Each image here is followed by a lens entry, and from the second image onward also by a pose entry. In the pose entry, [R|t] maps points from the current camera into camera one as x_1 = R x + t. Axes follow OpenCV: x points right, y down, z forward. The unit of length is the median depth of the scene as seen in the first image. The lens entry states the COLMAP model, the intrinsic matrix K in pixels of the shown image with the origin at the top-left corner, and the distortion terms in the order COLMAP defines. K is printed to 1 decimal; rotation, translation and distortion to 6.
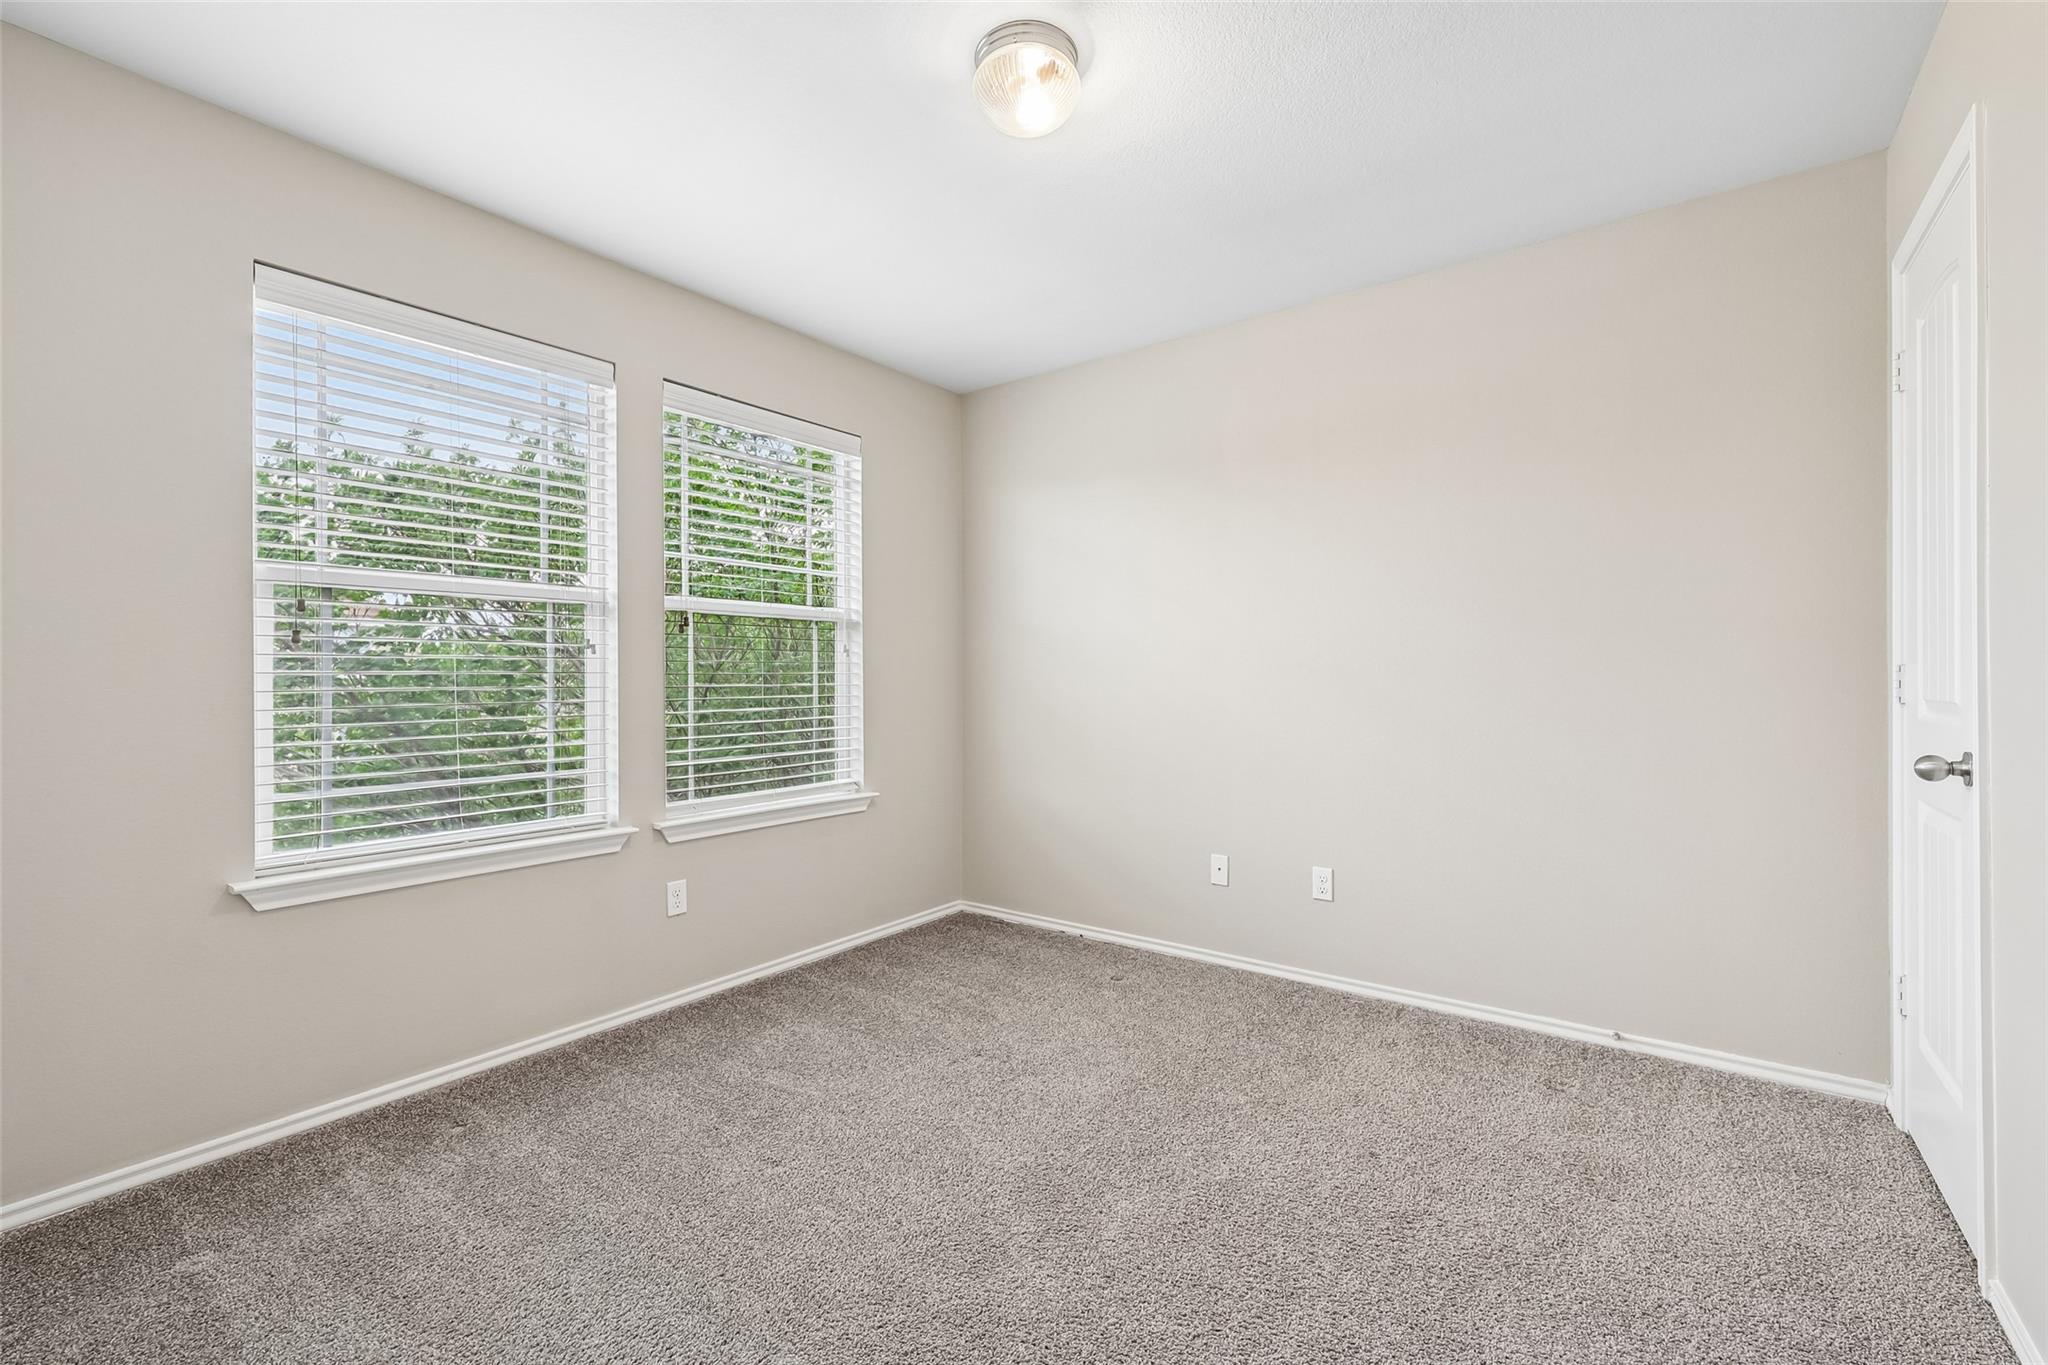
lens RADIAL K [[865.1, 0, 1022.4], [0, 865.1, 683.6], [0, 0, 1]] dist [0.000888, 0.000605]
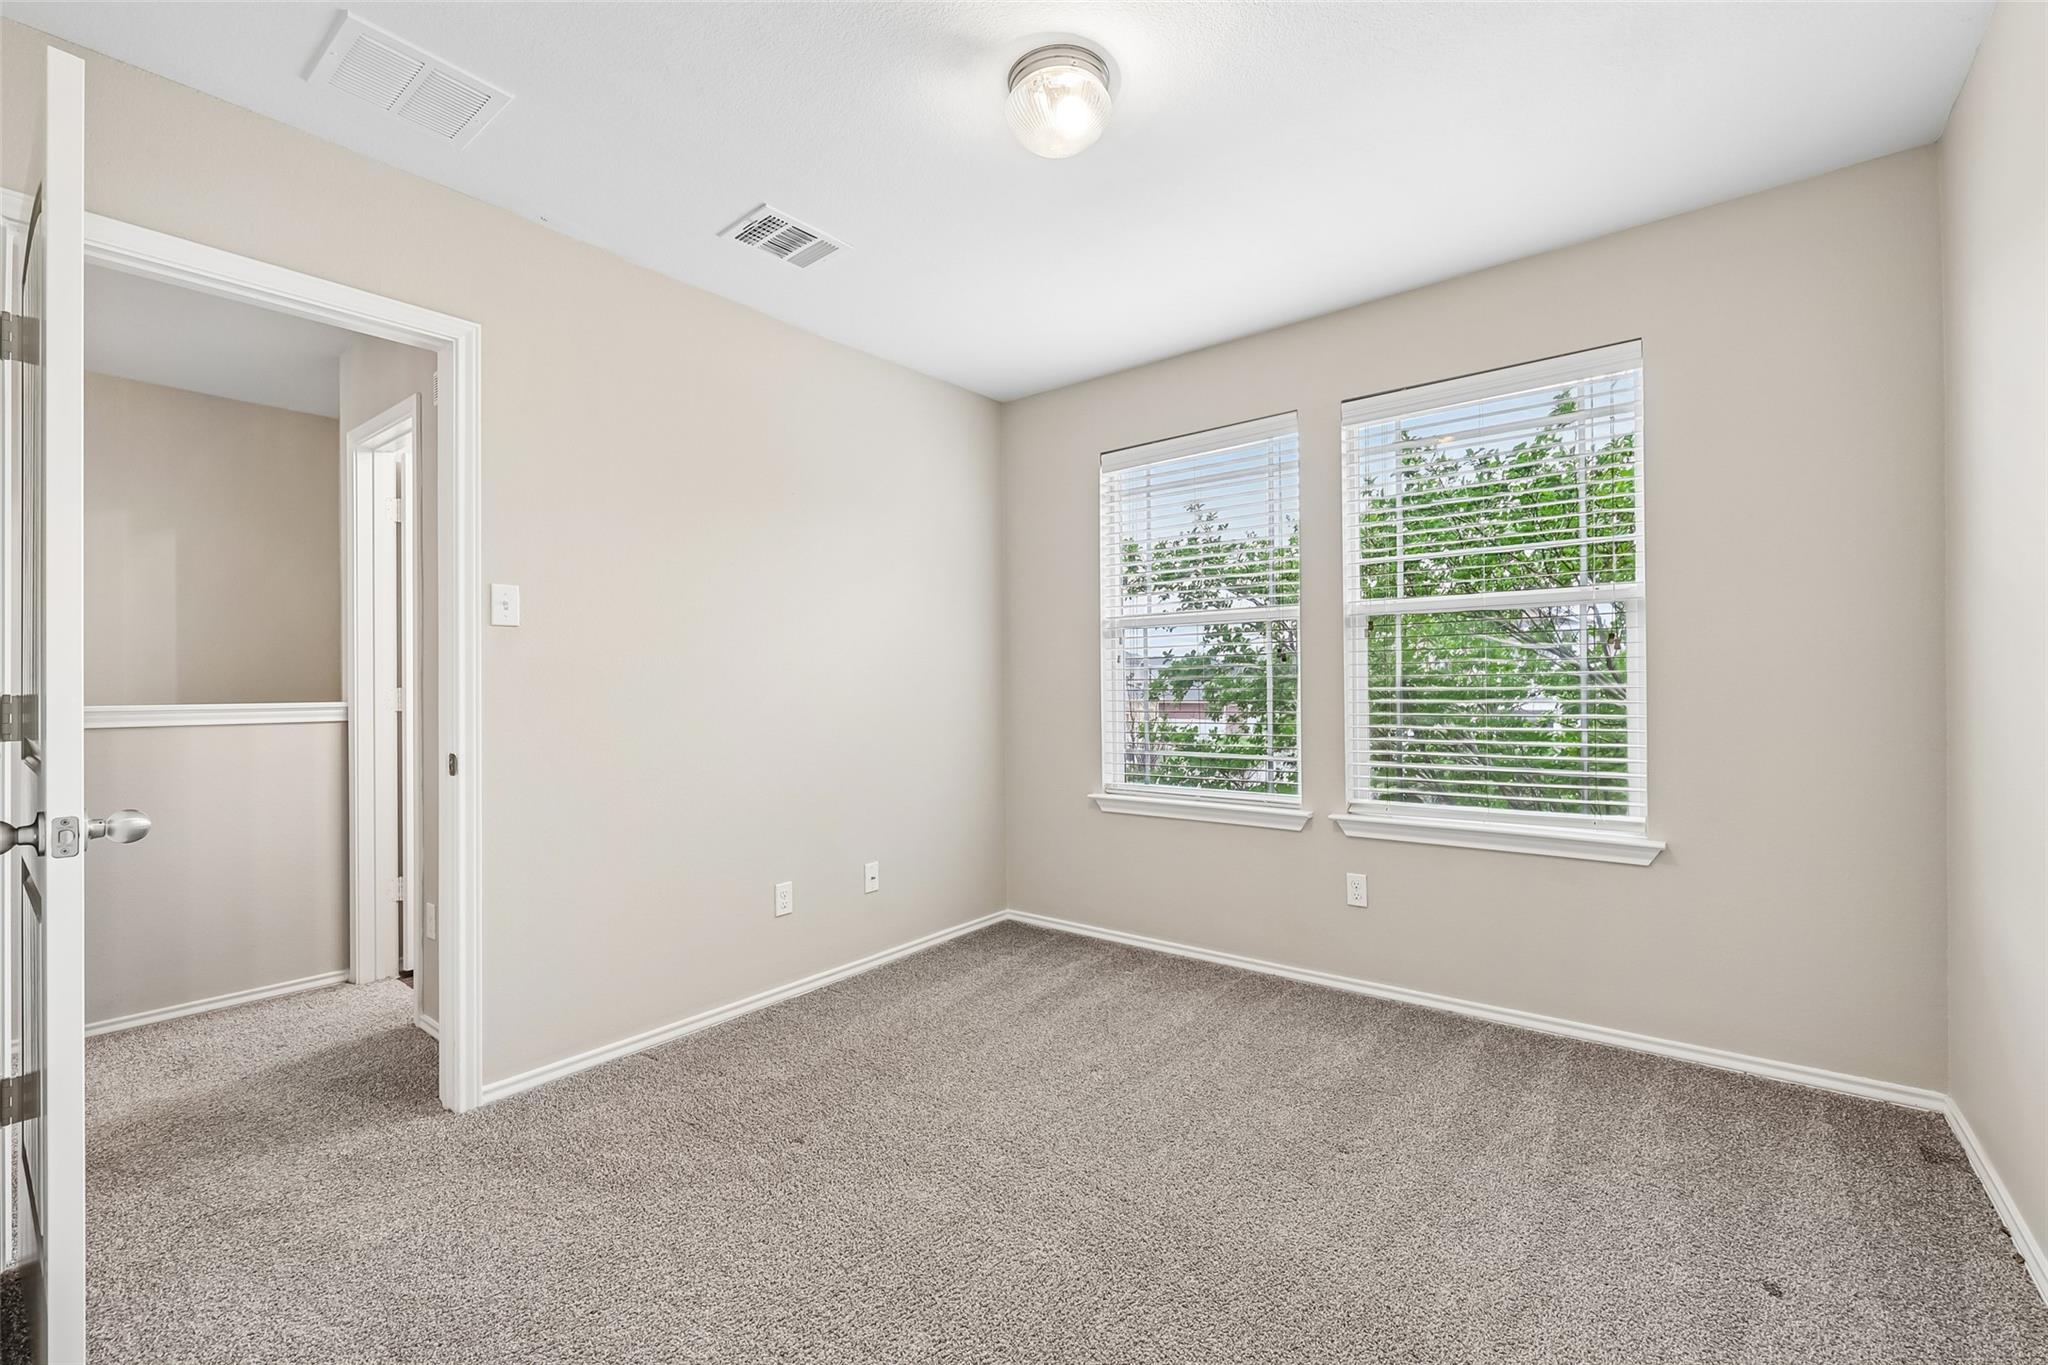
lens RADIAL K [[865.1, 0, 1021.2], [0, 865.1, 682.2], [0, 0, 1]] dist [0.000888, 0.000605]
pose [[-0.043734, 0.009851, -0.998995, 0.663641], [0.015198, 0.999842, 0.009194, -0.020675], [0.998928, -0.014781, -0.043877, 0.638761]]
